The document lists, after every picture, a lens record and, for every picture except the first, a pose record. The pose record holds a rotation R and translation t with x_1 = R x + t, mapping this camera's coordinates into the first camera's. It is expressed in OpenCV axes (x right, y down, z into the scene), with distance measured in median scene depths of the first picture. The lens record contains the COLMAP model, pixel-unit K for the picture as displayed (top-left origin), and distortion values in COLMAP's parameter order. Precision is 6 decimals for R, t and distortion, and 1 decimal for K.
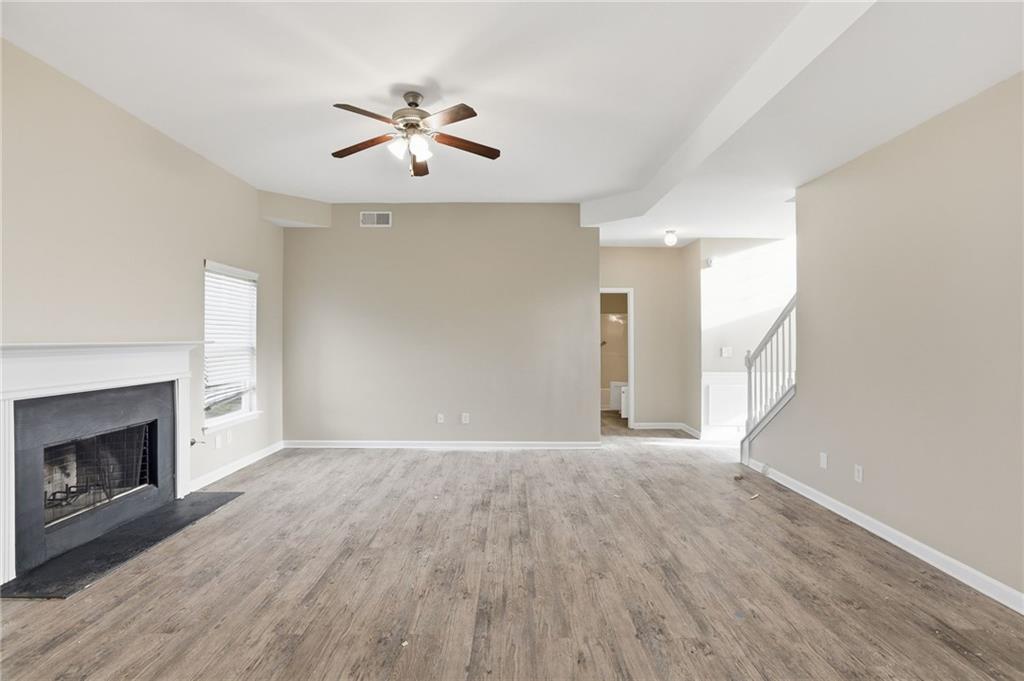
lens RADIAL K [[467.3, 0, 512.3], [0, 467.3, 336.3], [0, 0, 1]] dist [-0.056307, 0.021971]
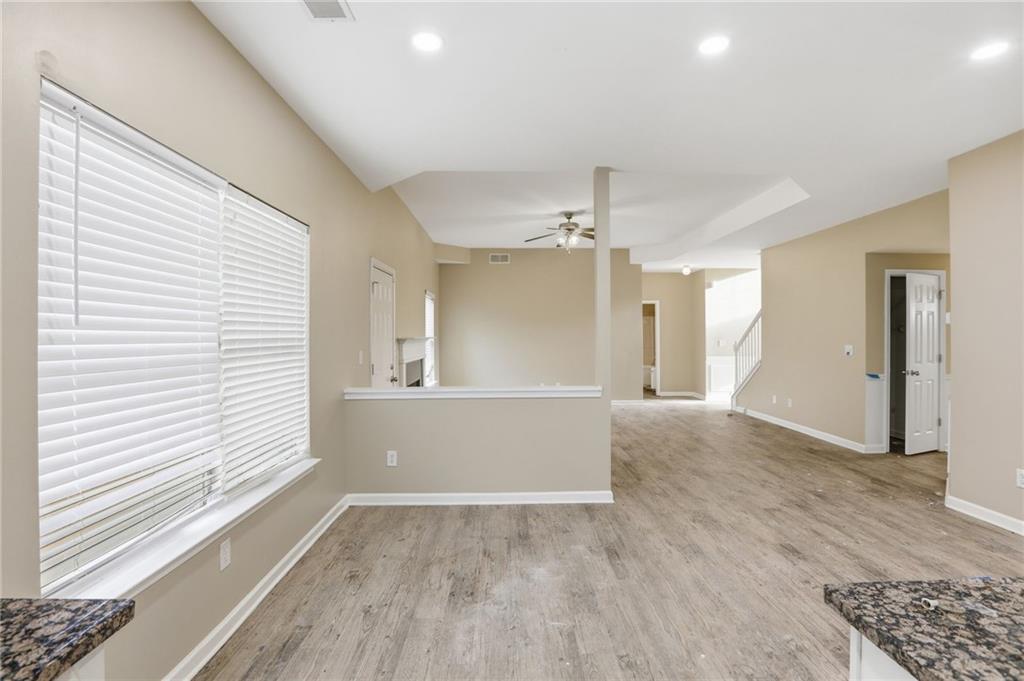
lens RADIAL K [[467.3, 0, 512.3], [0, 467.3, 336.3], [0, 0, 1]] dist [-0.056307, 0.021971]
pose [[0.999955, -0.003098, 0.008918, -0.293798], [0.003052, 0.999982, 0.005232, 0.001211], [-0.008934, -0.005205, 0.999947, -0.629211]]
